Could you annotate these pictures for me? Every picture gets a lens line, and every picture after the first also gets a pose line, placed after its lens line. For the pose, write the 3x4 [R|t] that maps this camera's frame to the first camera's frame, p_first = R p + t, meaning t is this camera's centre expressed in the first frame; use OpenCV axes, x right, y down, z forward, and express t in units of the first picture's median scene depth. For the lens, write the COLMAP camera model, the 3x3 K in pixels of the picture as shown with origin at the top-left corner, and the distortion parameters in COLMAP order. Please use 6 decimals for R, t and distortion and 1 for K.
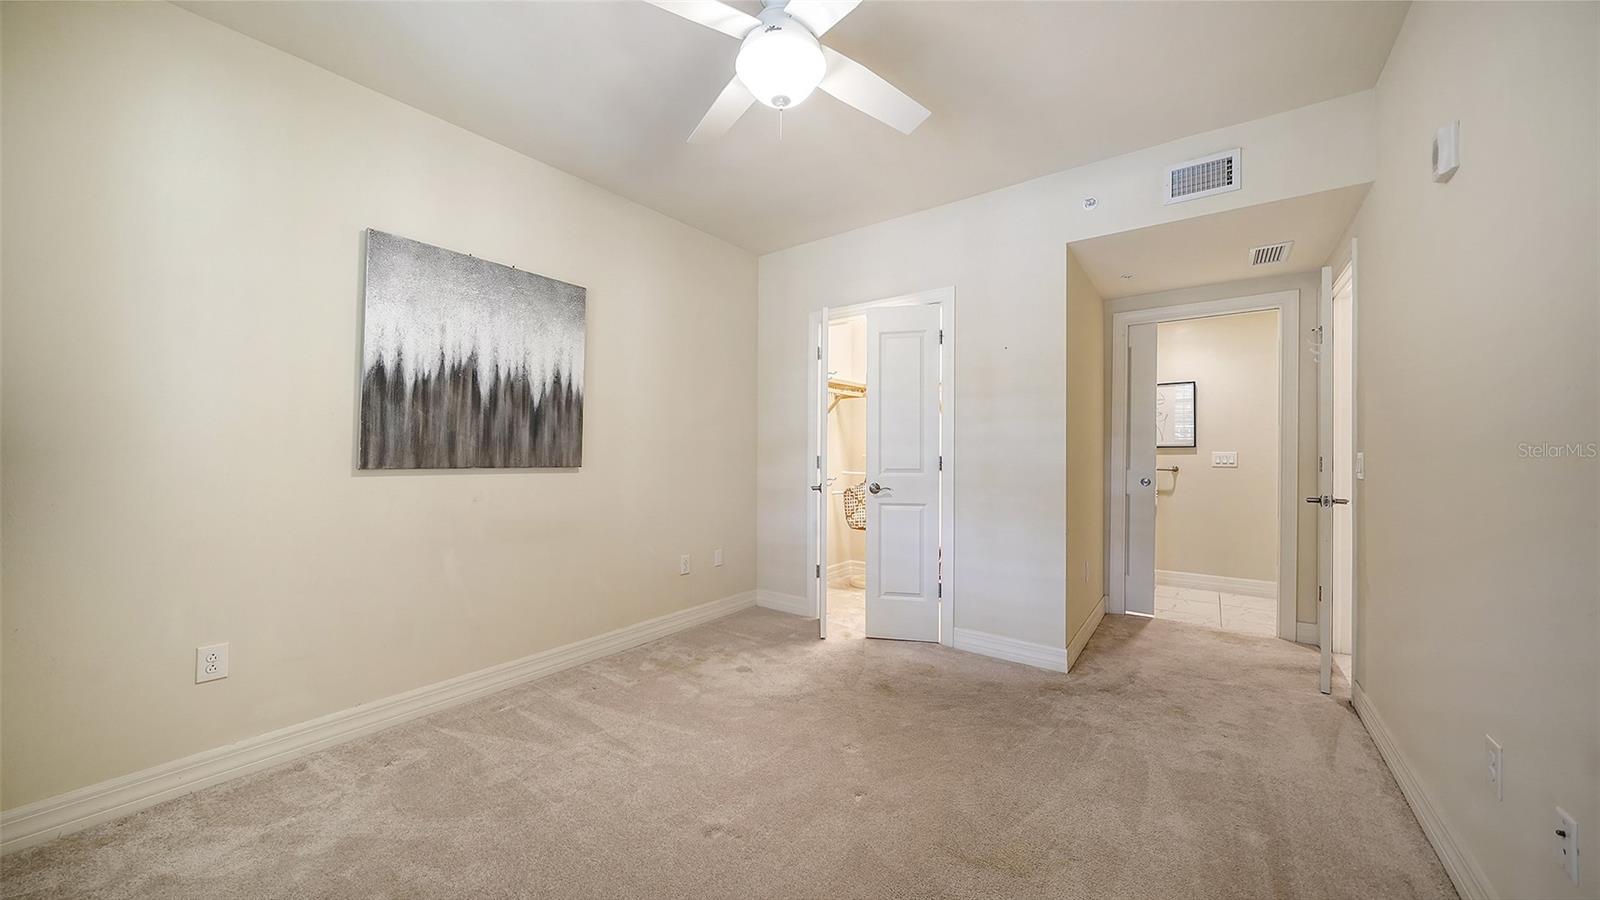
lens RADIAL K [[567.5, 0, 798.0], [0, 567.5, 450.0], [0, 0, 1]] dist [-0.005578, 0.000364]
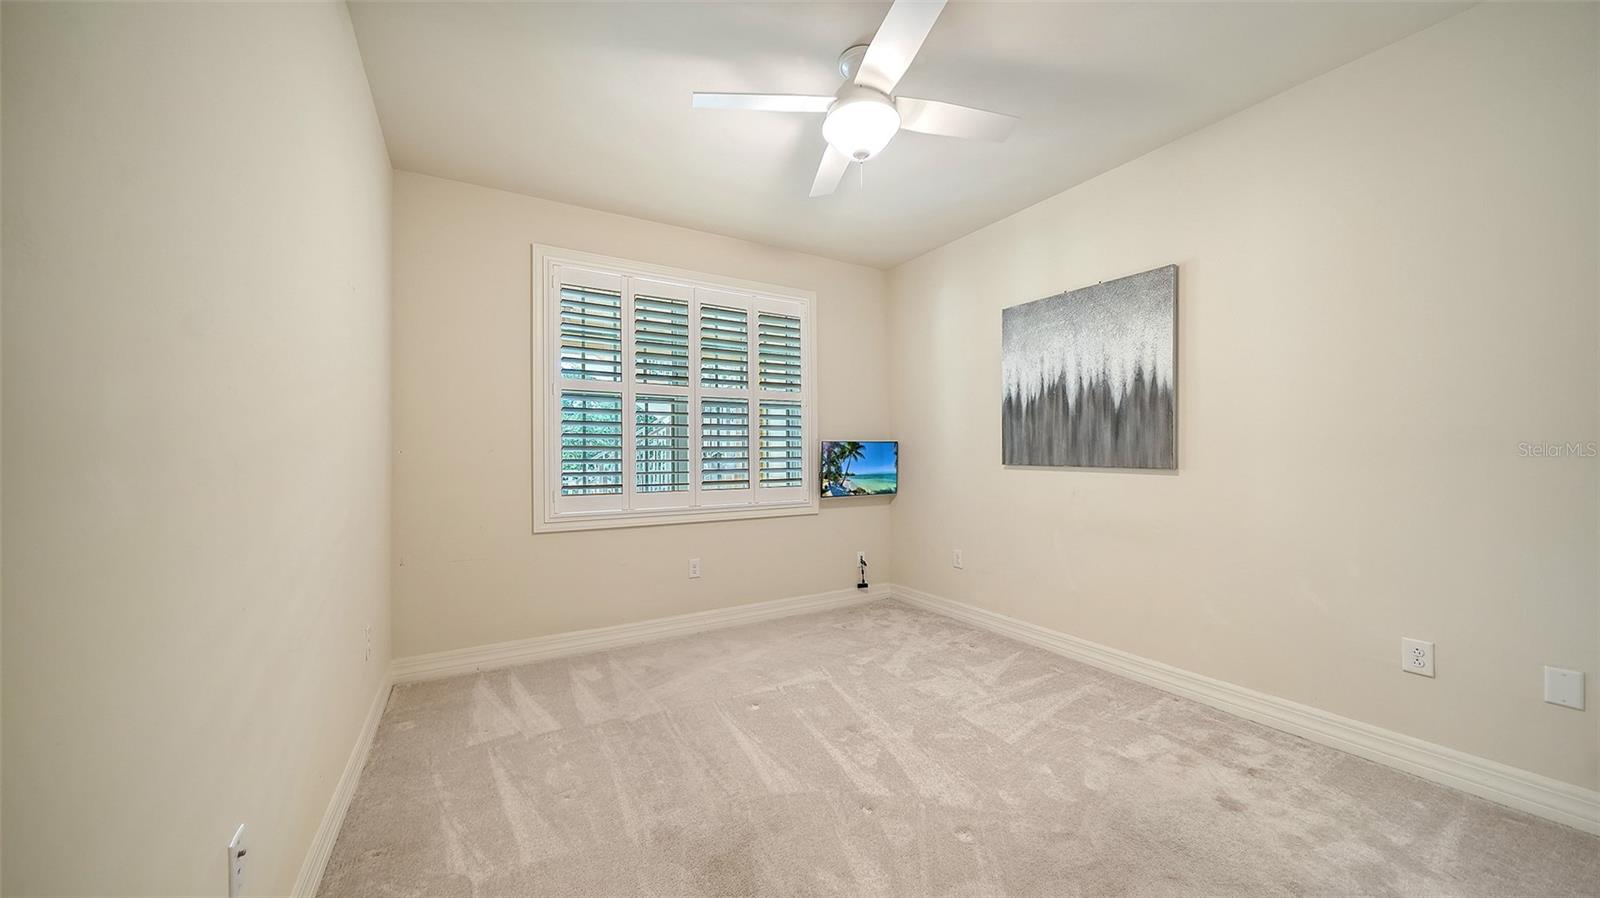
lens RADIAL K [[567.5, 0, 796.3], [0, 567.5, 454.9], [0, 0, 1]] dist [-0.005578, 0.000364]
pose [[-0.413980, -0.004837, -0.910273, 0.758082], [0.004482, 0.999963, -0.007352, 0.013680], [0.910275, -0.007123, -0.413943, 0.958345]]
